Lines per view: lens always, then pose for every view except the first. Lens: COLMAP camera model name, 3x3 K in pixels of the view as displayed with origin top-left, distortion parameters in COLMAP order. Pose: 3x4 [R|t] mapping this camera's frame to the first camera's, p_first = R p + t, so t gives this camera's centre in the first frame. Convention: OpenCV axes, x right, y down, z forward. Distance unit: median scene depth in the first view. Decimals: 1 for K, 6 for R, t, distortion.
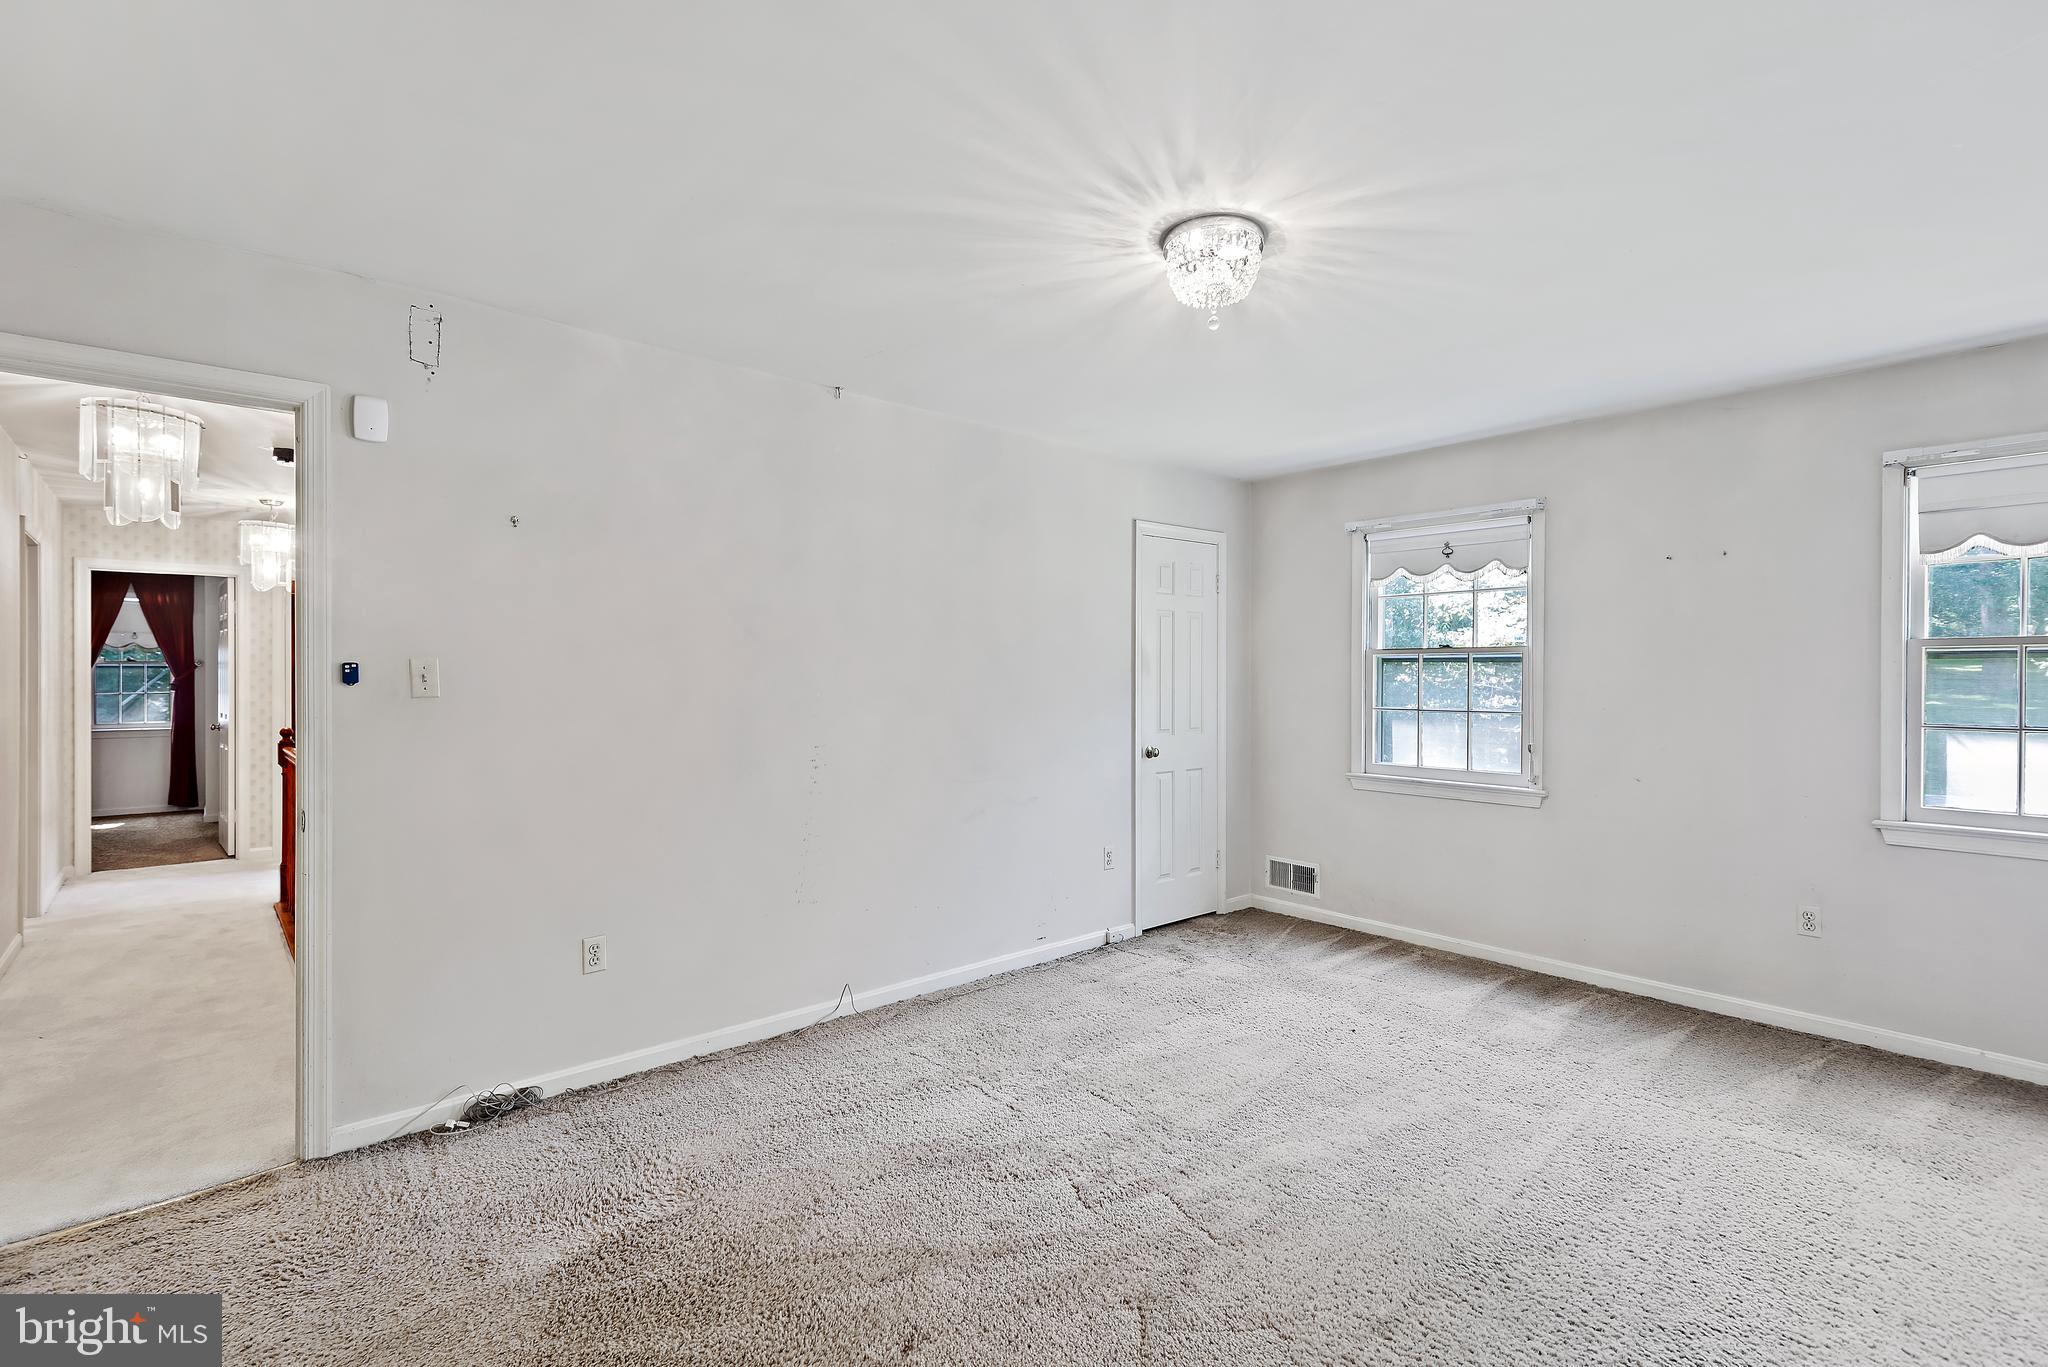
lens RADIAL K [[927.2, 0, 1022.5], [0, 927.2, 663.6], [0, 0, 1]] dist [0.041233, -0.019844]
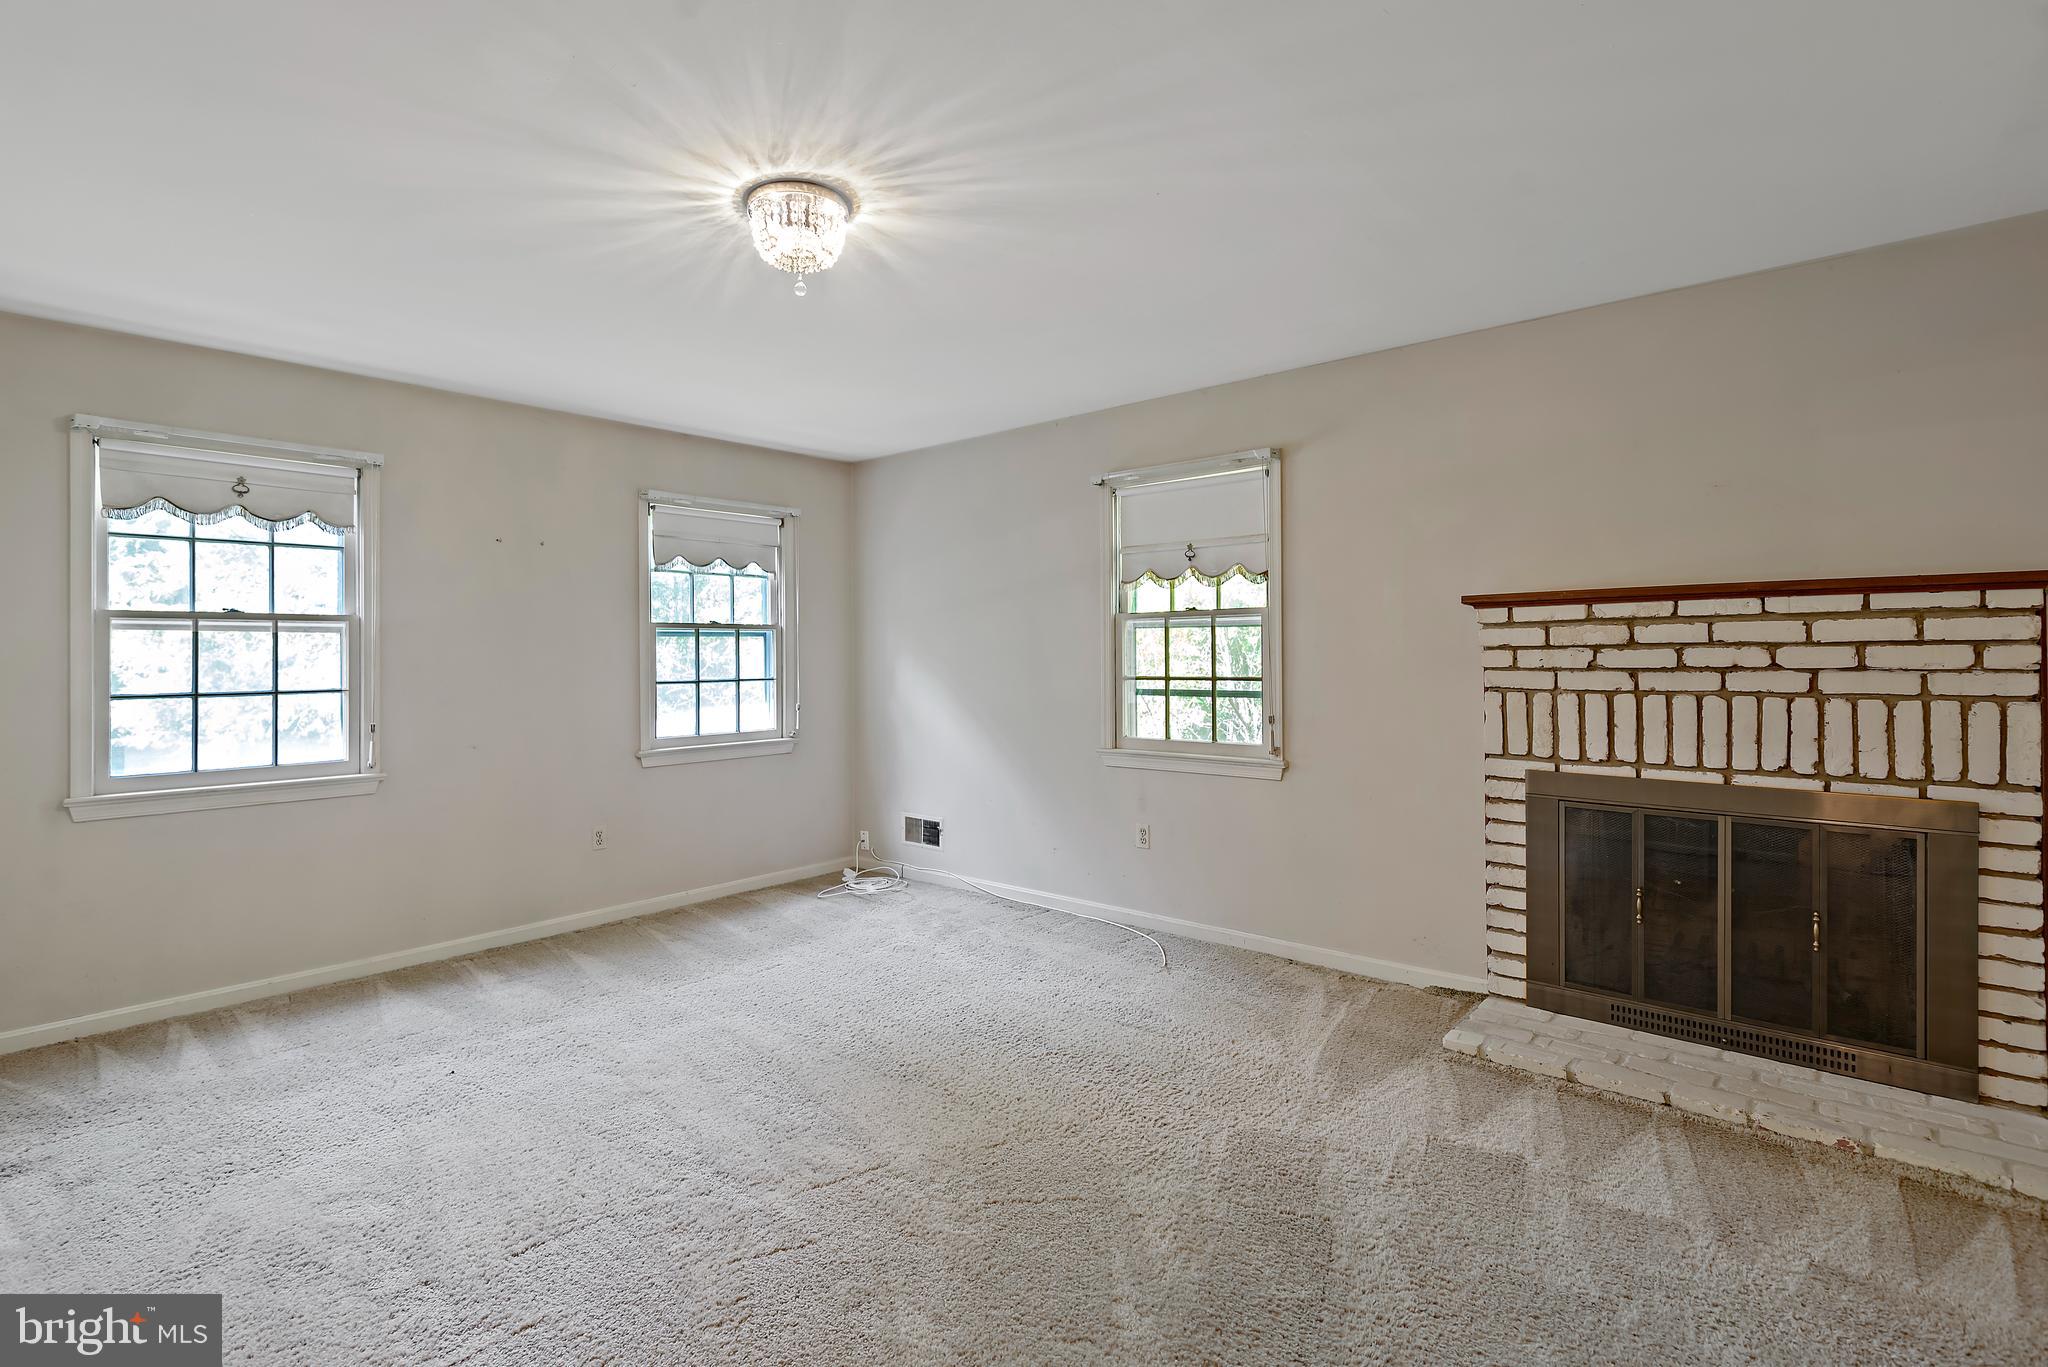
lens RADIAL K [[999.8, 0, 1024.6], [0, 999.8, 639.3], [0, 0, 1]] dist [-0.042112, 0.000317]
pose [[-0.176728, 0.006475, 0.984238, -0.500494], [-0.011194, 0.999900, -0.008588, 0.004904], [-0.984196, -0.012535, -0.176638, 0.553225]]
